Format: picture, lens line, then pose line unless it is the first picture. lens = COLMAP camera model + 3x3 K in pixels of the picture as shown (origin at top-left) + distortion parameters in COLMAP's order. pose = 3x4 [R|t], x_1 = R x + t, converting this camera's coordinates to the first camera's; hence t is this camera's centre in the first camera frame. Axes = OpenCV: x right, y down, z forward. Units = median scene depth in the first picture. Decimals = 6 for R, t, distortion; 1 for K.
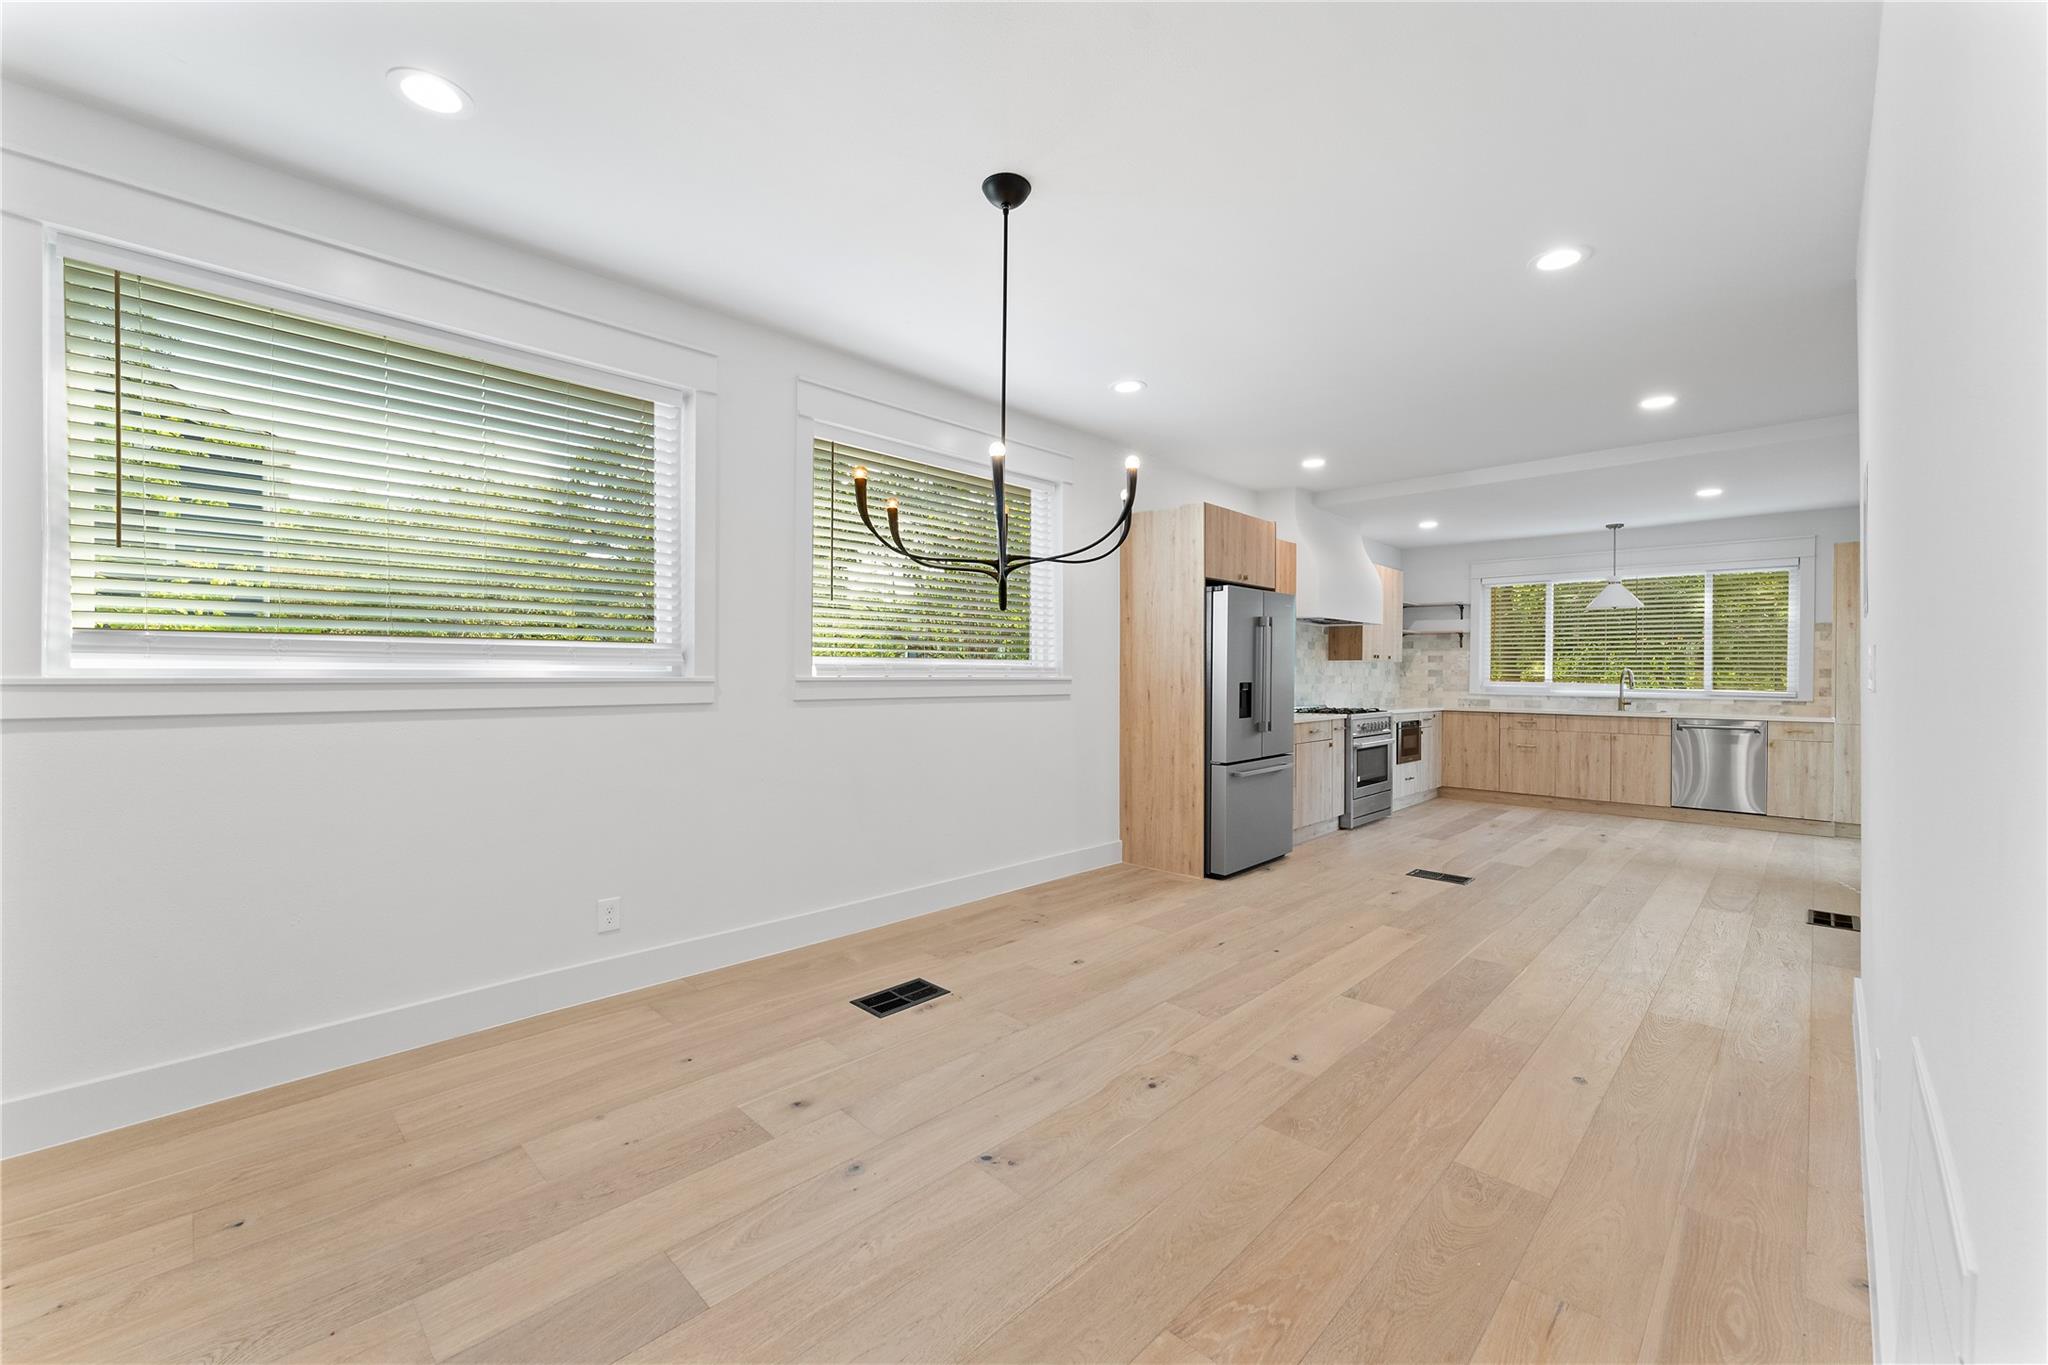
lens RADIAL K [[811.0, 0, 1020.2], [0, 811.0, 679.4], [0, 0, 1]] dist [-0.000038, -0.000010]
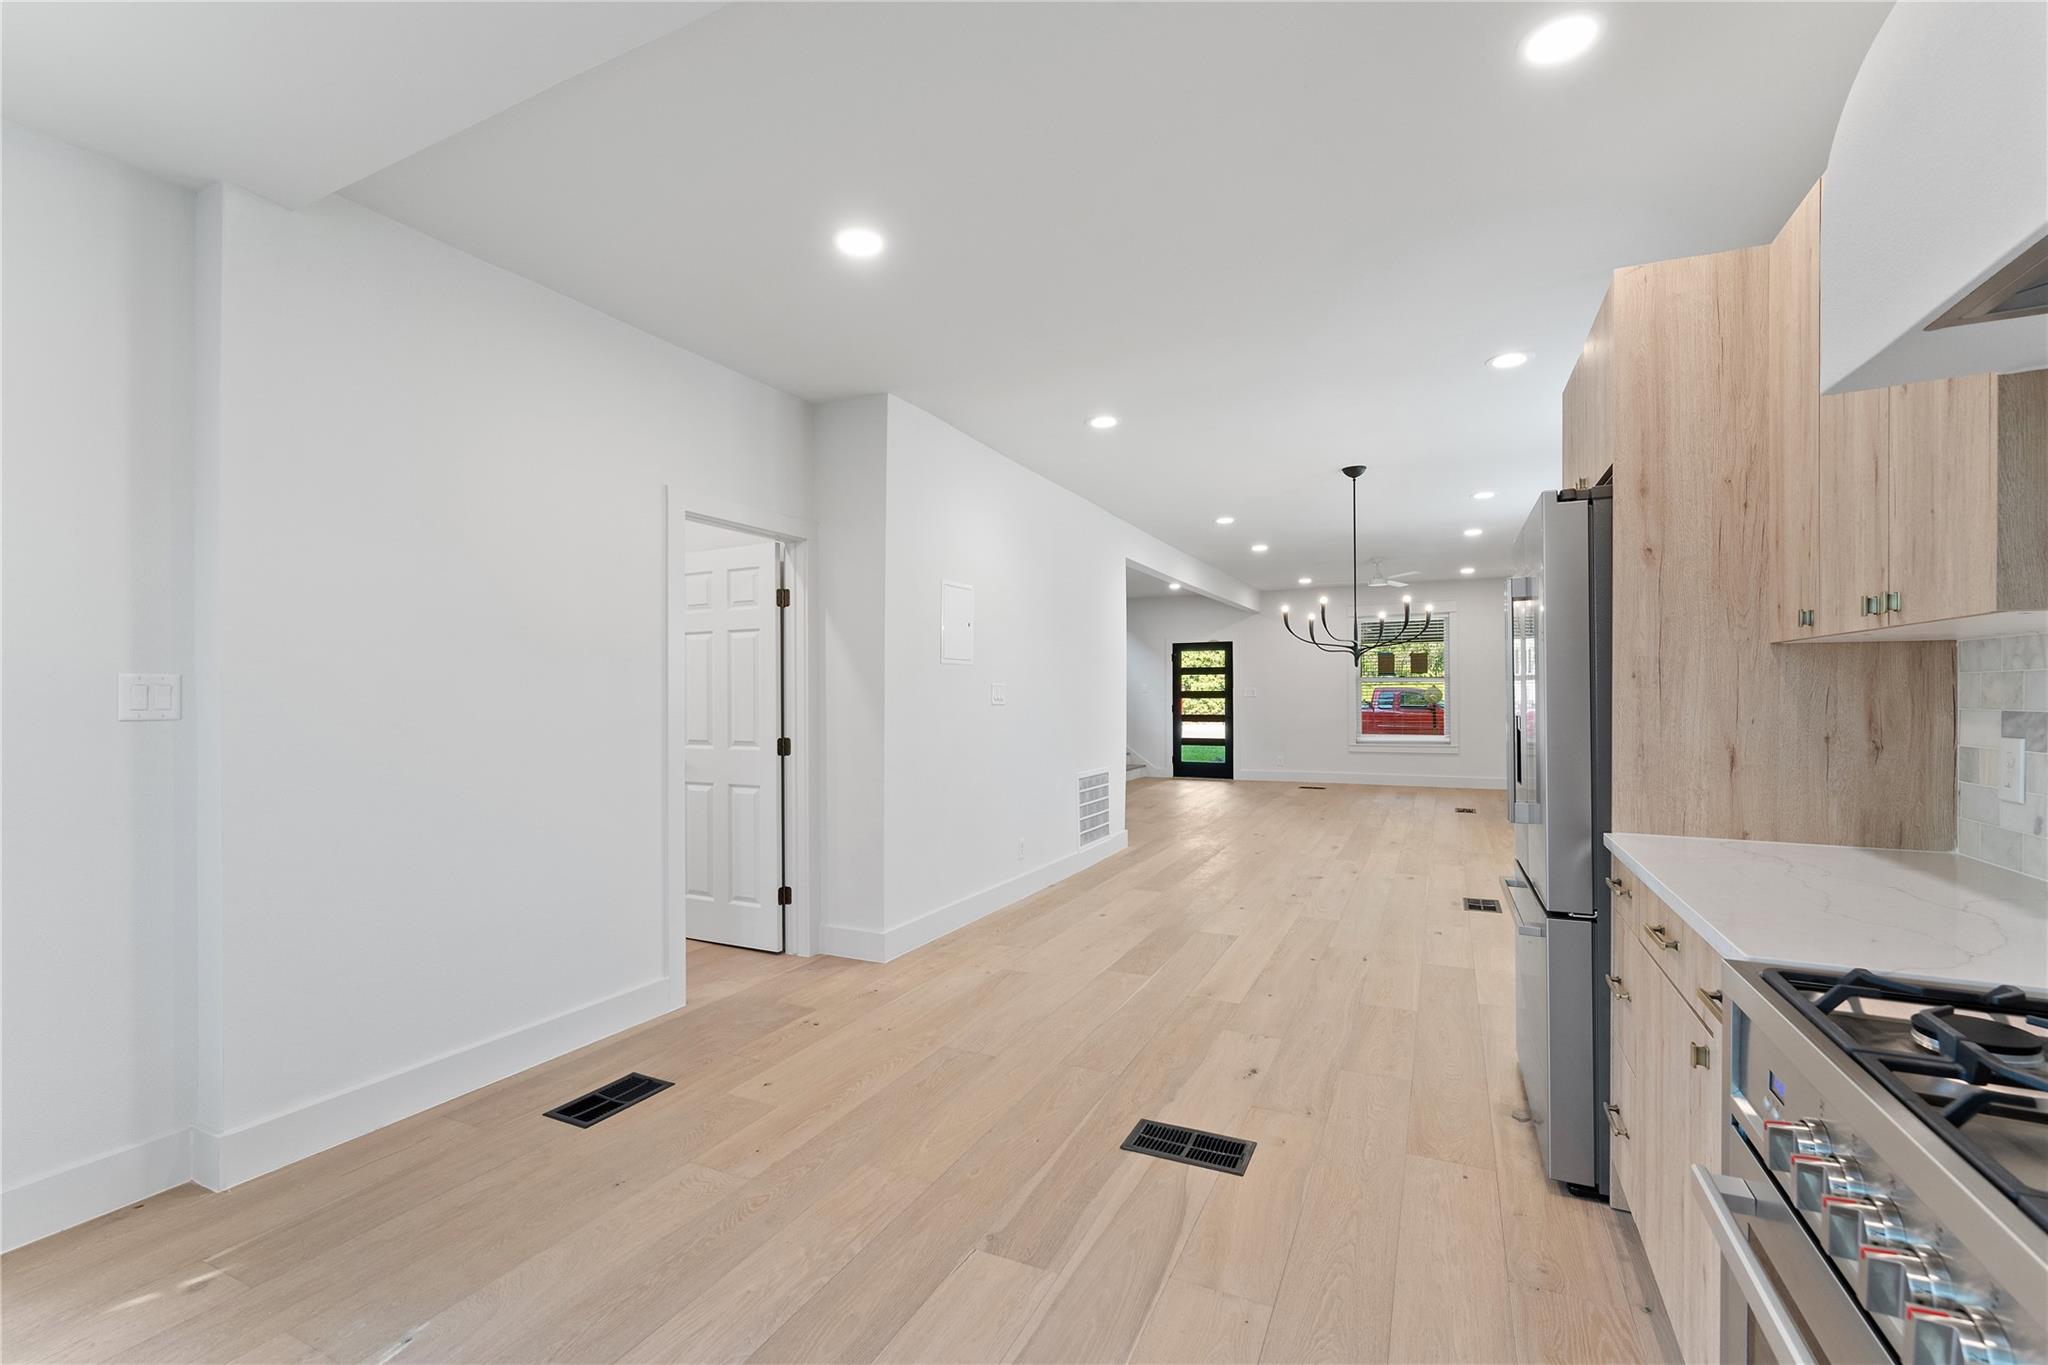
lens RADIAL K [[876.5, 0, 1023.2], [0, 876.5, 691.5], [0, 0, 1]] dist [0.000884, 0.000057]
pose [[-0.946092, -0.001830, -0.323893, 1.079984], [-0.003078, 0.999990, 0.003341, -0.017575], [0.323883, 0.004158, -0.946088, 2.024254]]
